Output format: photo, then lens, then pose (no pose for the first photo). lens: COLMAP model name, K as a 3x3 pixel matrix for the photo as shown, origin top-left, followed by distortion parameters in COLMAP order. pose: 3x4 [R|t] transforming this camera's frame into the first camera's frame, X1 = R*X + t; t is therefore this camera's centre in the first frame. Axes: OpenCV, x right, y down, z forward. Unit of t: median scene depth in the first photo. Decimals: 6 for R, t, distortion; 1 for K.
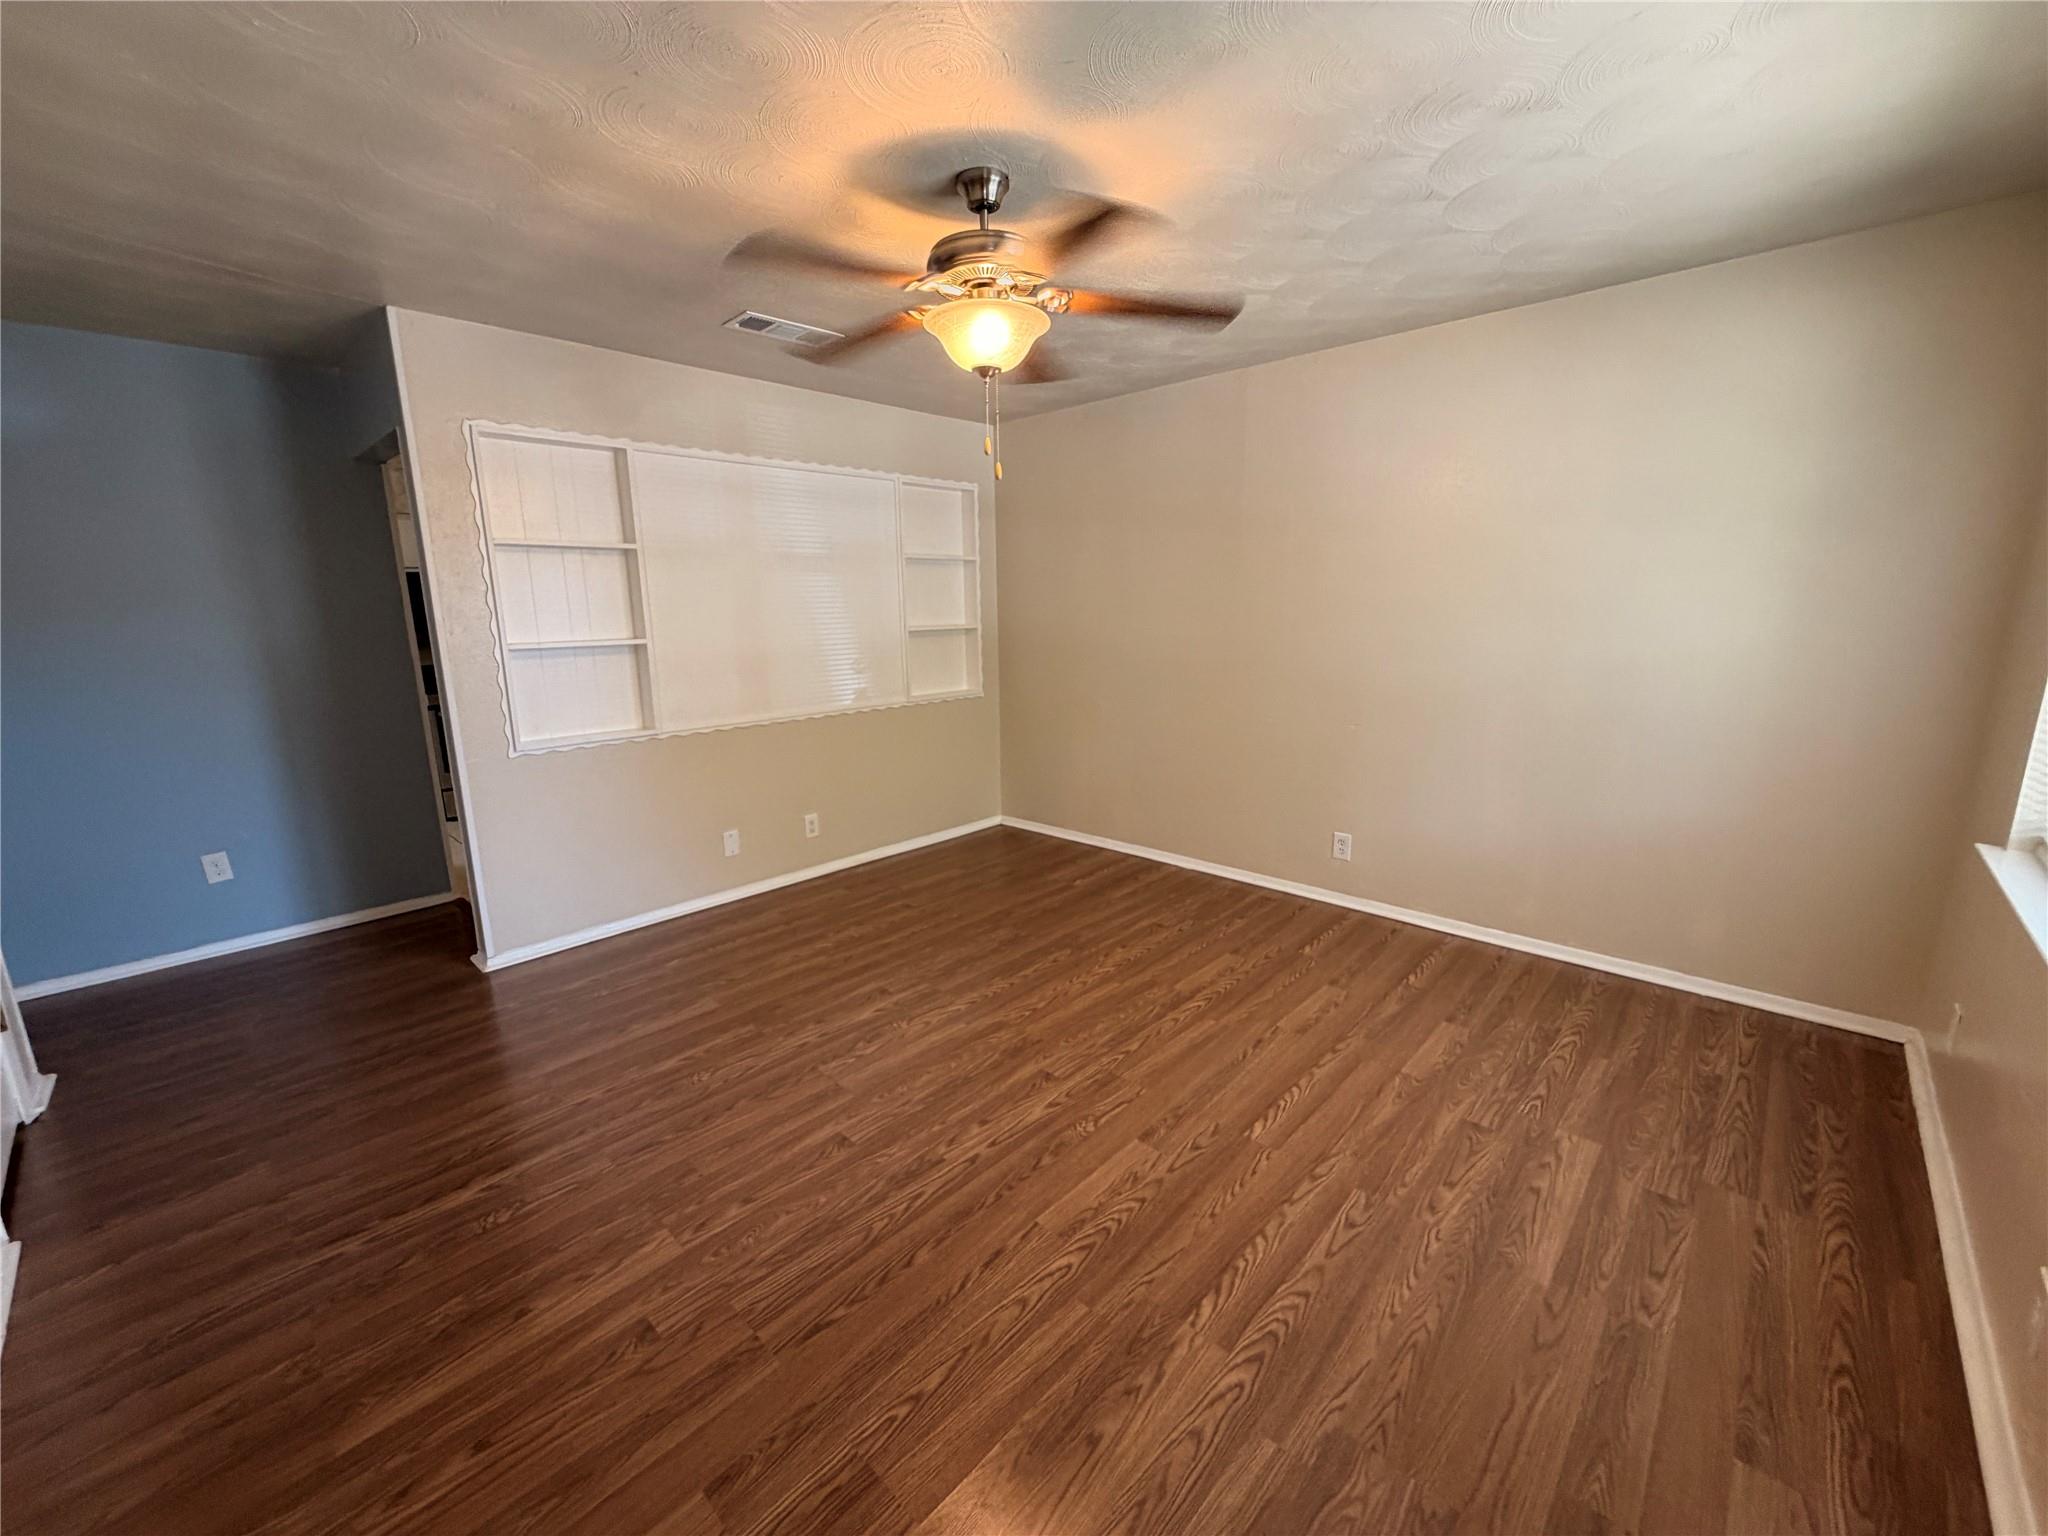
lens RADIAL K [[821.9, 0, 994.2], [0, 821.9, 754.8], [0, 0, 1]] dist [0.009320, -0.000371]
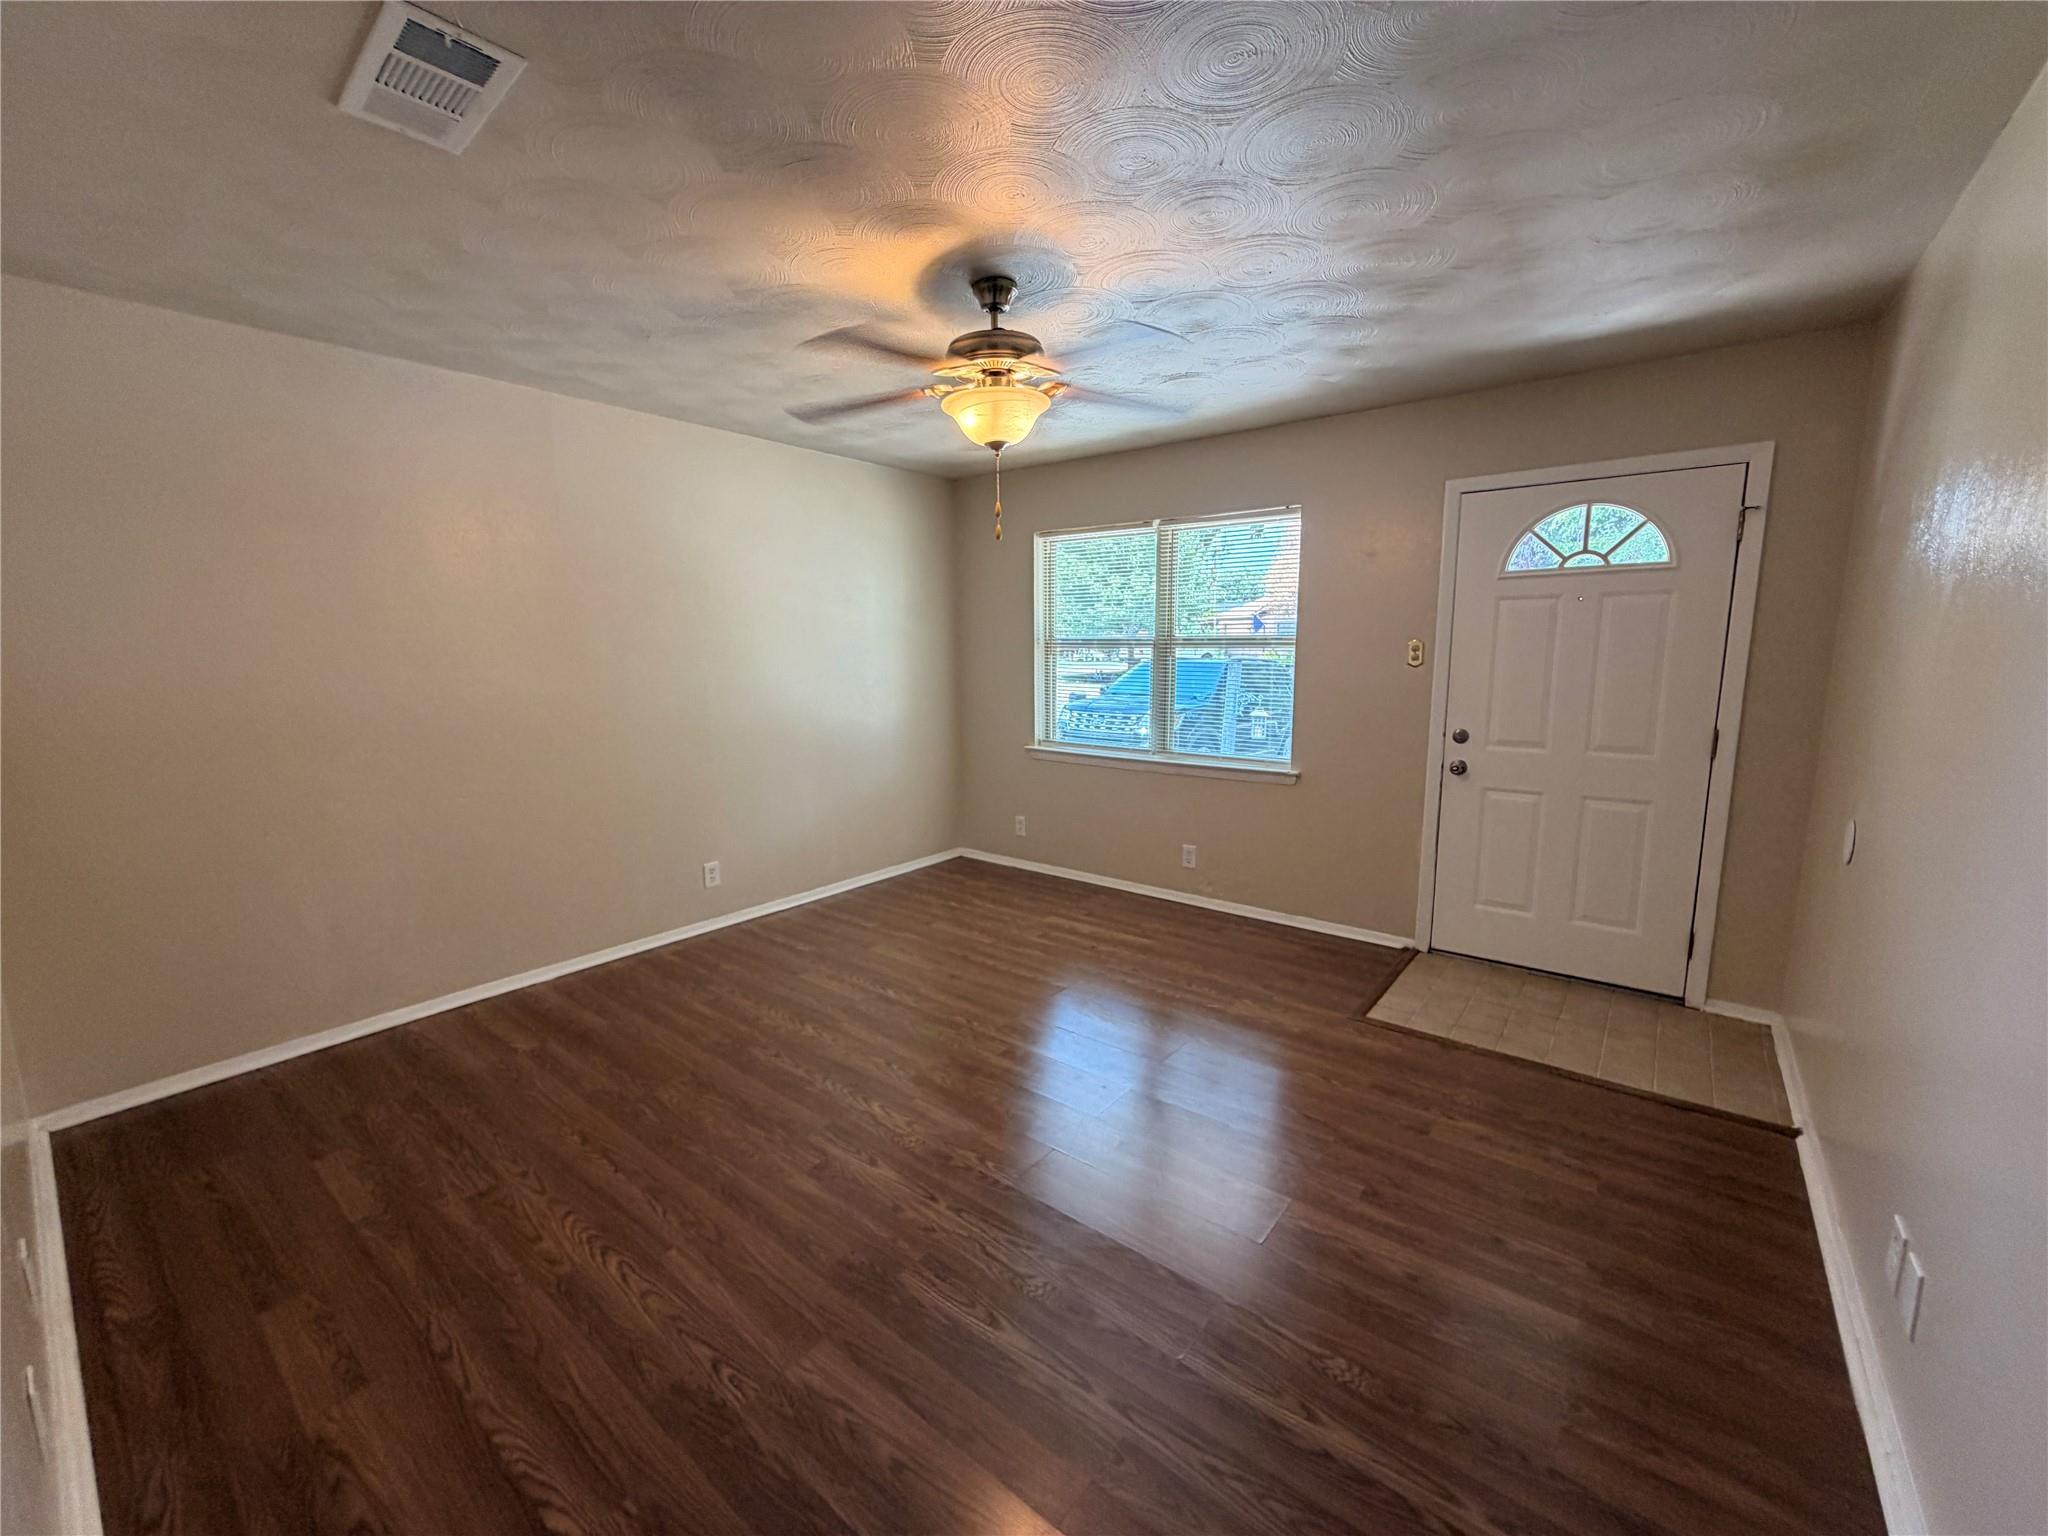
lens RADIAL K [[818.6, 0, 1017.1], [0, 818.6, 766.1], [0, 0, 1]] dist [0.010278, 0.000038]
pose [[-0.098323, -0.133145, 0.986207, -0.808920], [0.192937, 0.969655, 0.150146, -0.138878], [-0.976272, 0.205039, -0.069651, 0.773649]]
